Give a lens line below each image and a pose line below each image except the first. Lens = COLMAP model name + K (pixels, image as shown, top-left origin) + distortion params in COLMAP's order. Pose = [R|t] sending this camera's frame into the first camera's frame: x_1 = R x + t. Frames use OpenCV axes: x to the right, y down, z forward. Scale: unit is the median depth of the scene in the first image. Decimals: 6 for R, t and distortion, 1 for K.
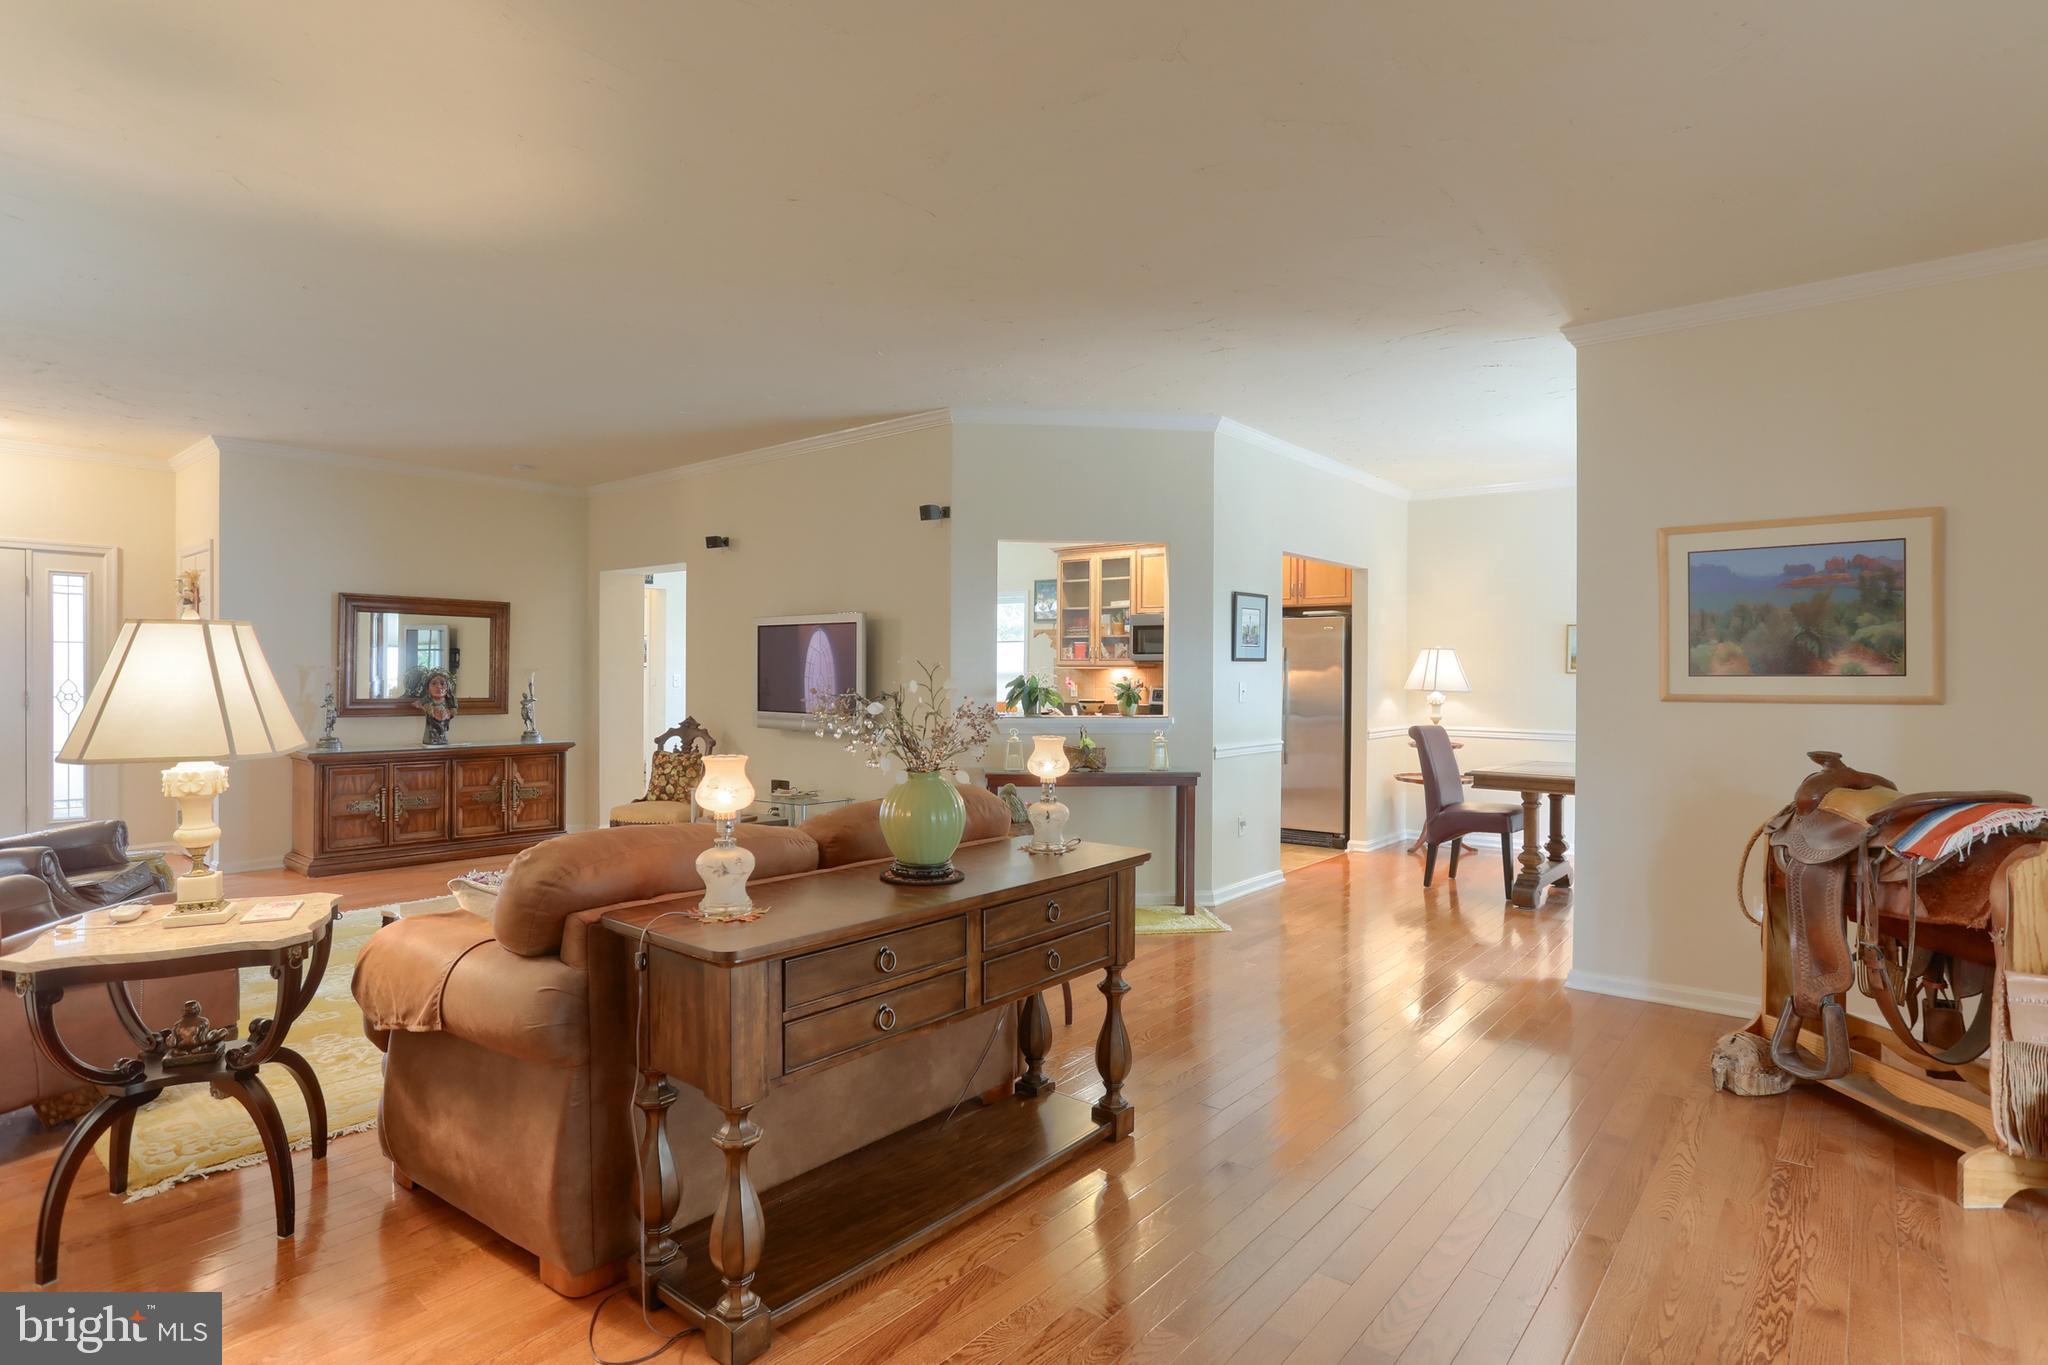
lens RADIAL K [[1058.8, 0, 1031.4], [0, 1058.8, 676.9], [0, 0, 1]] dist [-0.007522, 0.000094]
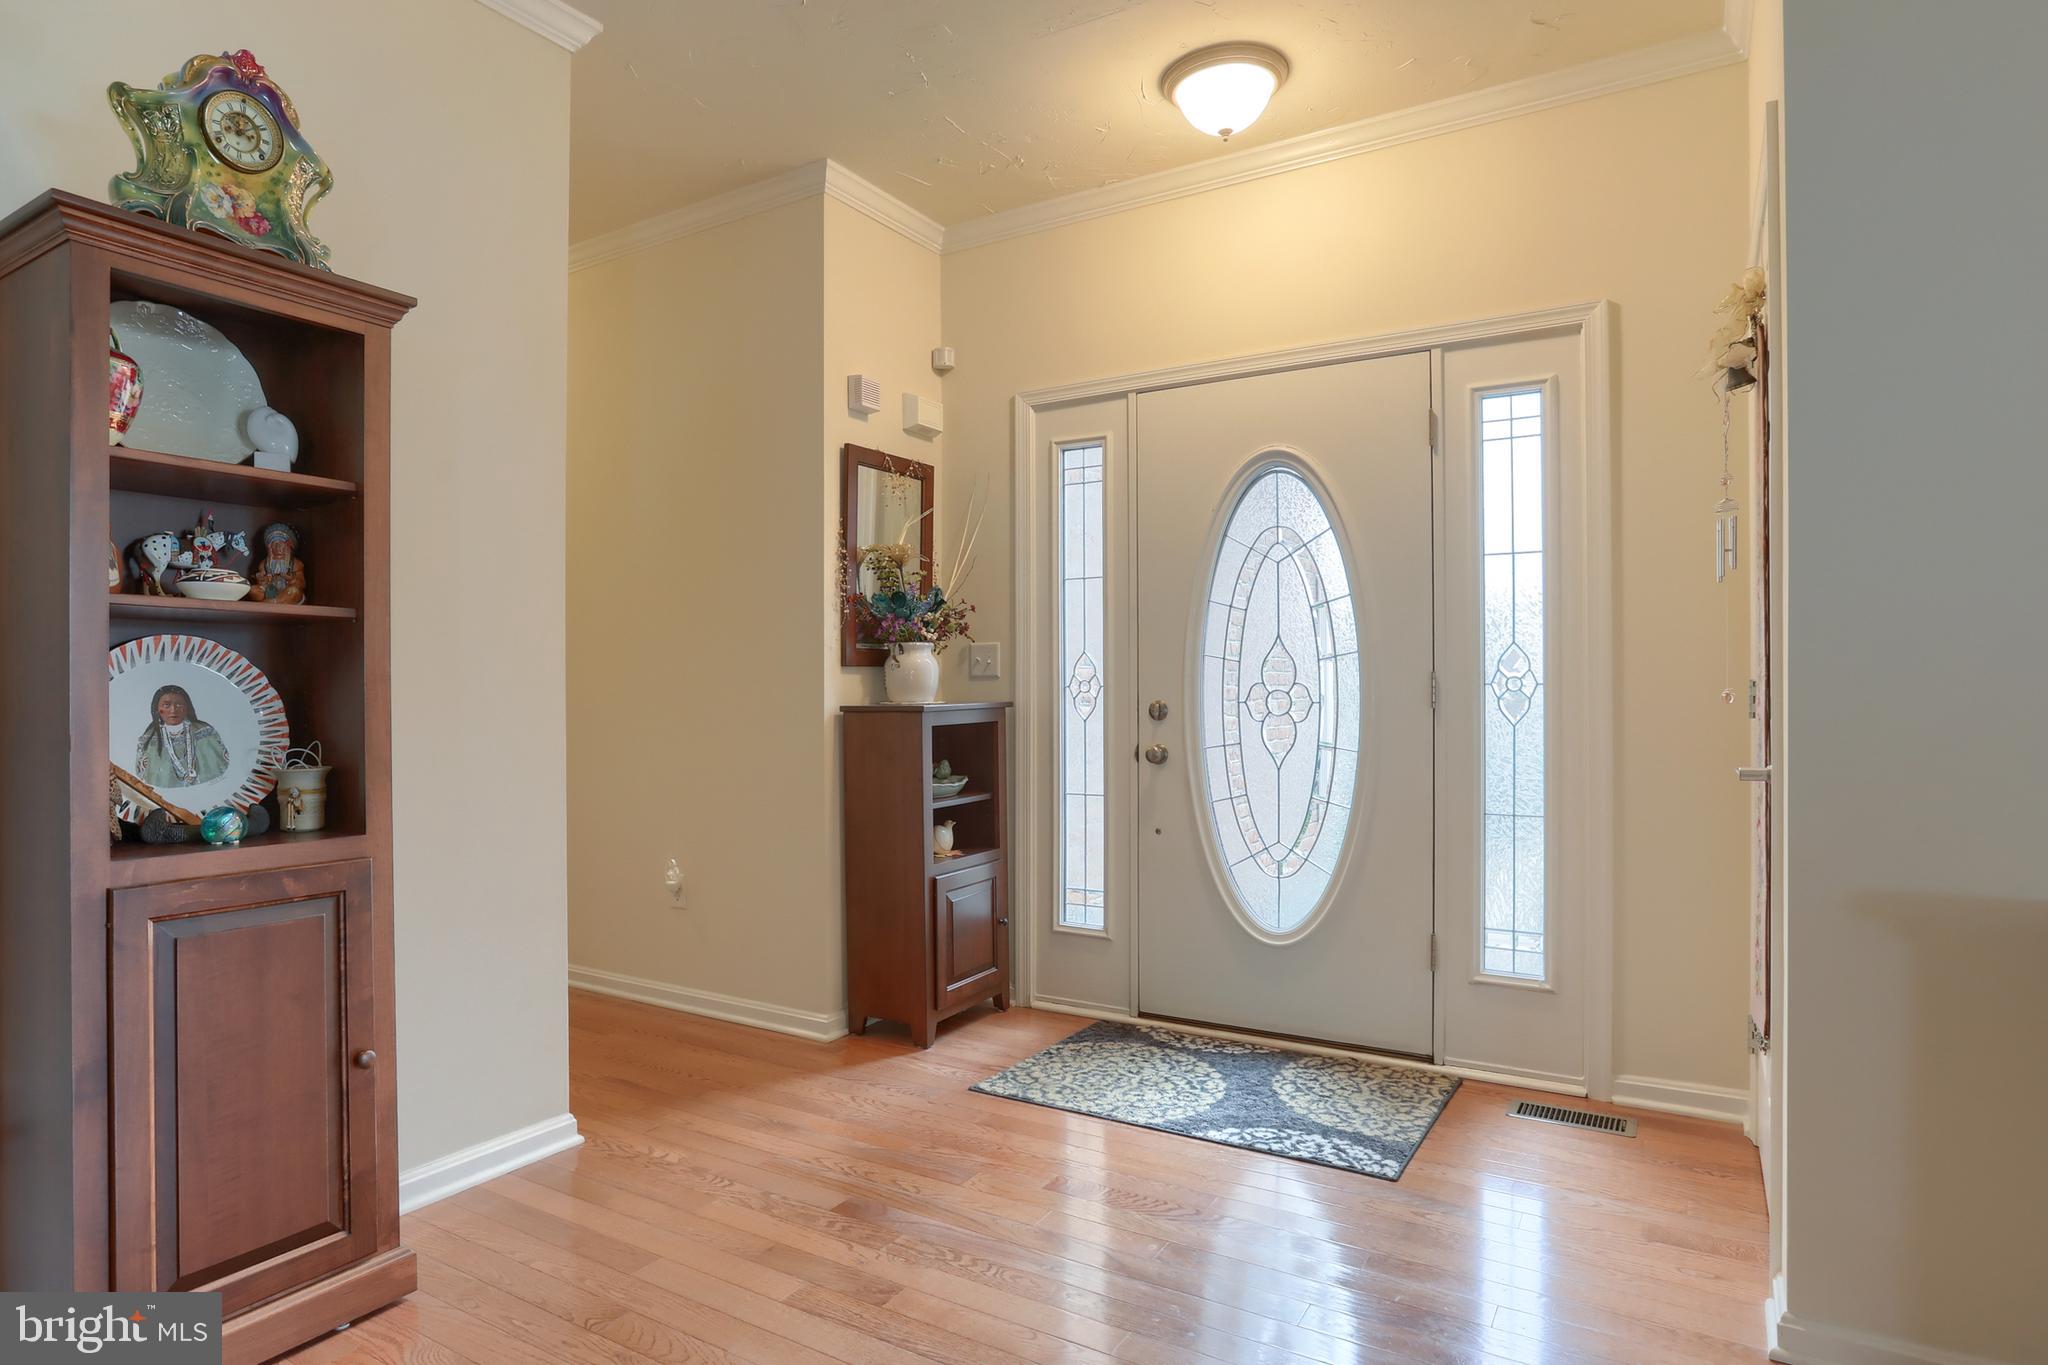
lens RADIAL K [[1058.8, 0, 1031.8], [0, 1058.8, 684.0], [0, 0, 1]] dist [-0.007522, 0.000094]
pose [[0.137887, -0.001336, -0.990447, -0.512681], [-0.005194, 0.999984, -0.002072, 0.023165], [0.990434, 0.005430, 0.137878, 0.743096]]
